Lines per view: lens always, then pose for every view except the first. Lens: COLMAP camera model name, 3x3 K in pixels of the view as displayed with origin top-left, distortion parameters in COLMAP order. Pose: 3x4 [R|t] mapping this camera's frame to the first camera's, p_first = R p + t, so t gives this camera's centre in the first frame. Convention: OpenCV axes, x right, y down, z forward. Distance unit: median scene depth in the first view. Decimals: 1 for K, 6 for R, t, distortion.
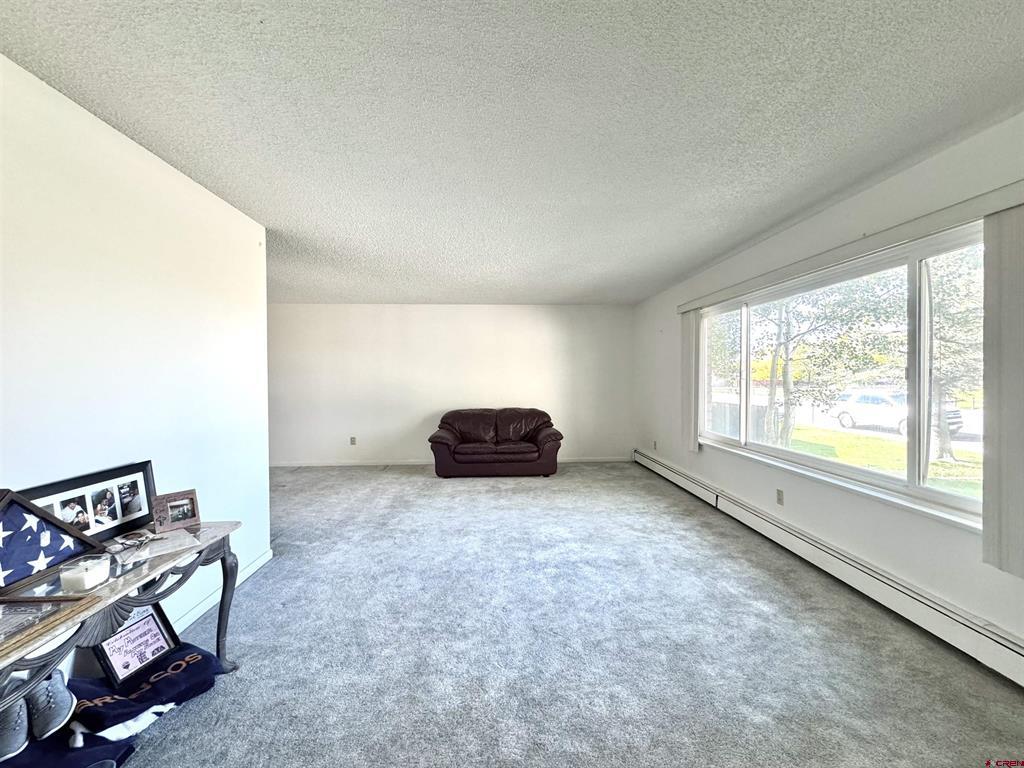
lens RADIAL K [[408.0, 0, 512.2], [0, 408.0, 378.2], [0, 0, 1]] dist [-0.000232, 0.000679]
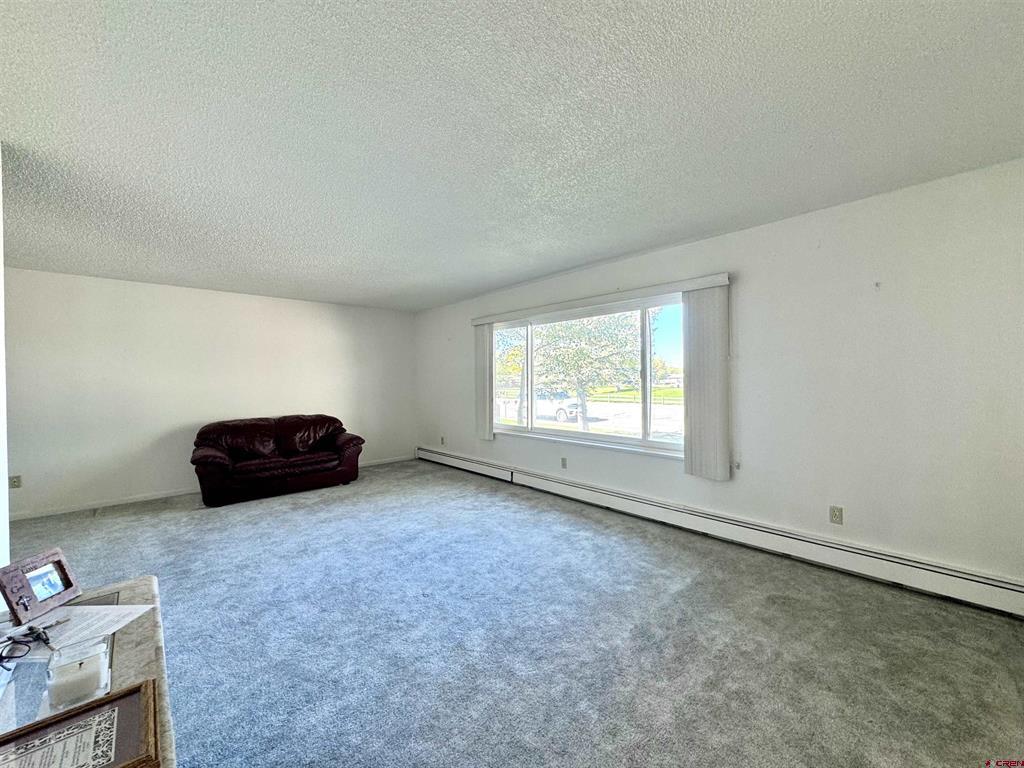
lens RADIAL K [[408.0, 0, 512.2], [0, 408.0, 378.2], [0, 0, 1]] dist [-0.000232, 0.000679]
pose [[0.774259, -0.002398, 0.632864, -0.344634], [0.010273, 0.999909, -0.008779, 0.008846], [-0.632785, 0.013298, 0.774213, 0.018049]]
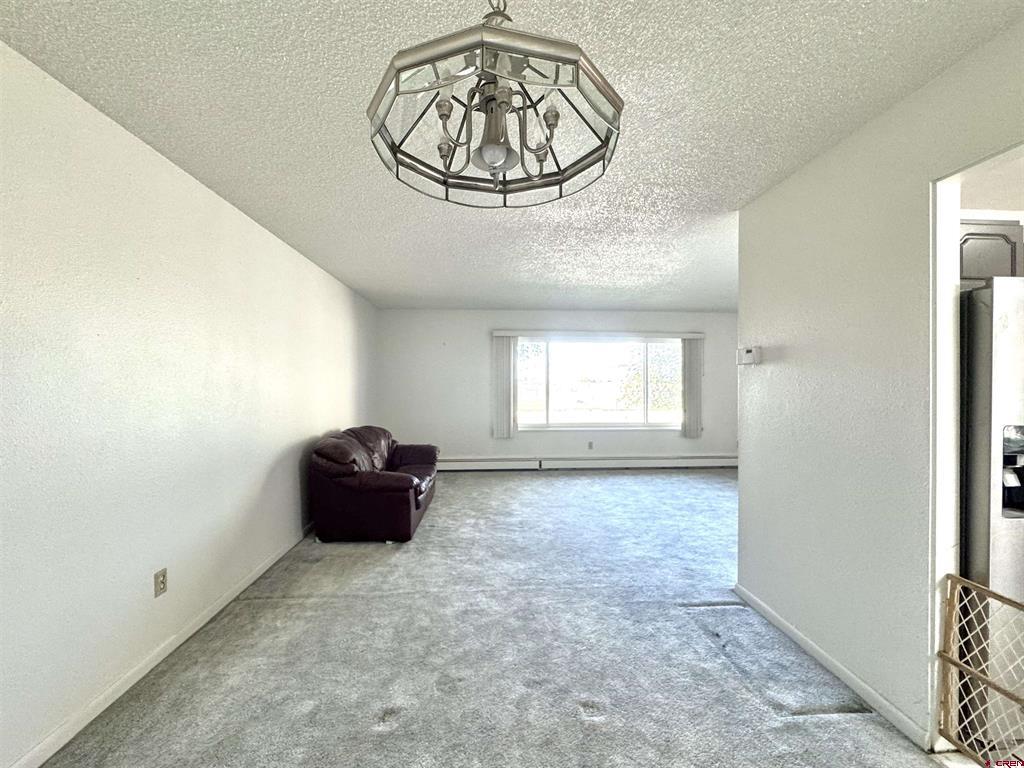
lens RADIAL K [[433.1, 0, 512.0], [0, 433.1, 384.0], [0, 0, 1]] dist [-0.002559, 0.000176]
pose [[-0.009519, 0.001751, 0.999953, -1.322994], [0.005503, 0.999983, -0.001699, -0.003478], [-0.999940, 0.005487, -0.009528, 1.295488]]
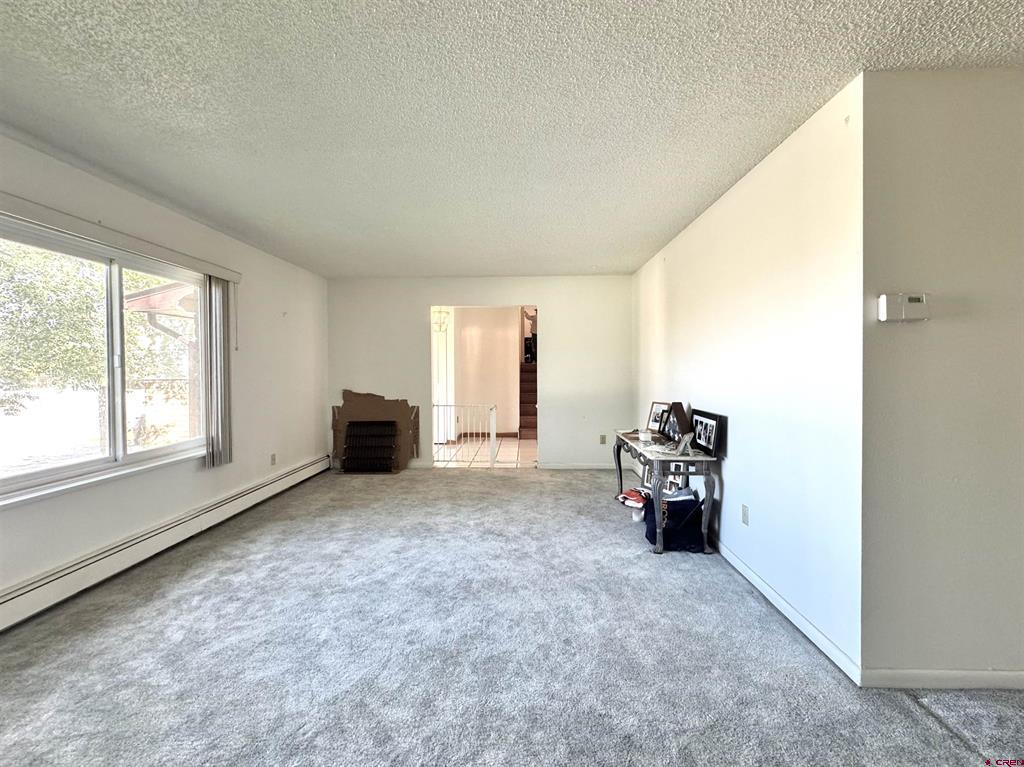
lens RADIAL K [[412.0, 0, 509.0], [0, 412.0, 382.7], [0, 0, 1]] dist [0.000463, 0.000102]
pose [[-0.995413, 0.005452, 0.095512, -0.166008], [0.008731, 0.999385, 0.033948, 0.012624], [-0.095269, 0.034626, -0.994849, 1.373365]]
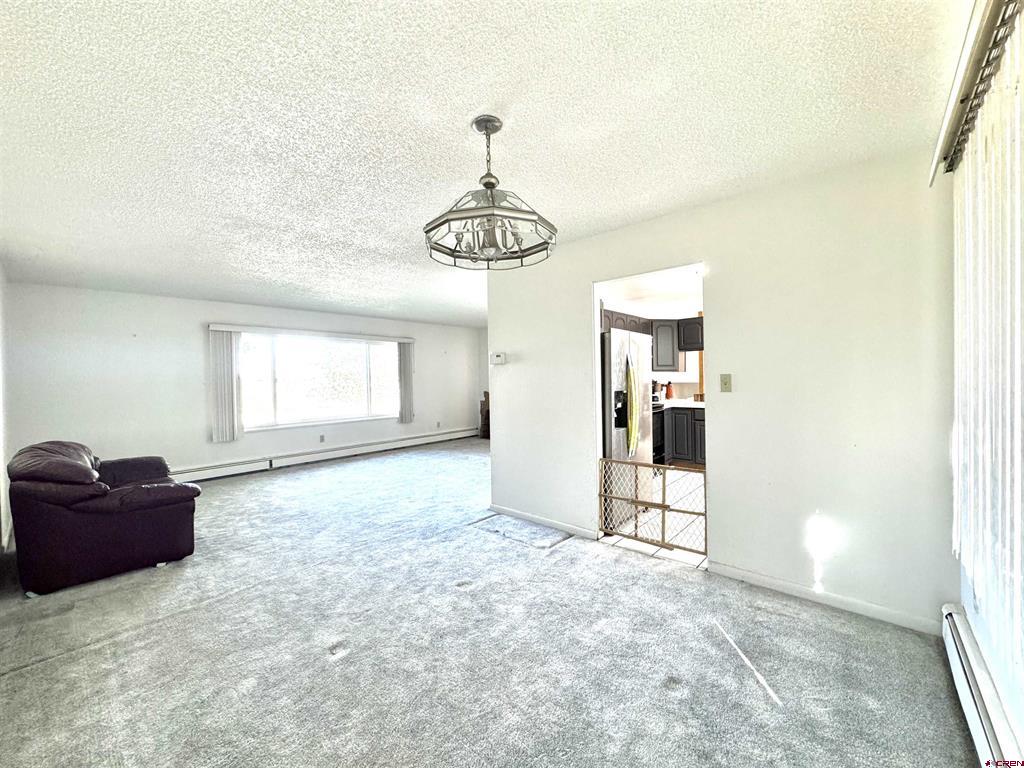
lens RADIAL K [[411.0, 0, 512.1], [0, 411.0, 382.1], [0, 0, 1]] dist [0.000210, 0.000247]
pose [[-0.707938, 0.009620, 0.706209, -1.413855], [0.025798, 0.999592, 0.012245, -0.000068], [-0.705804, 0.026887, -0.707897, 1.666902]]
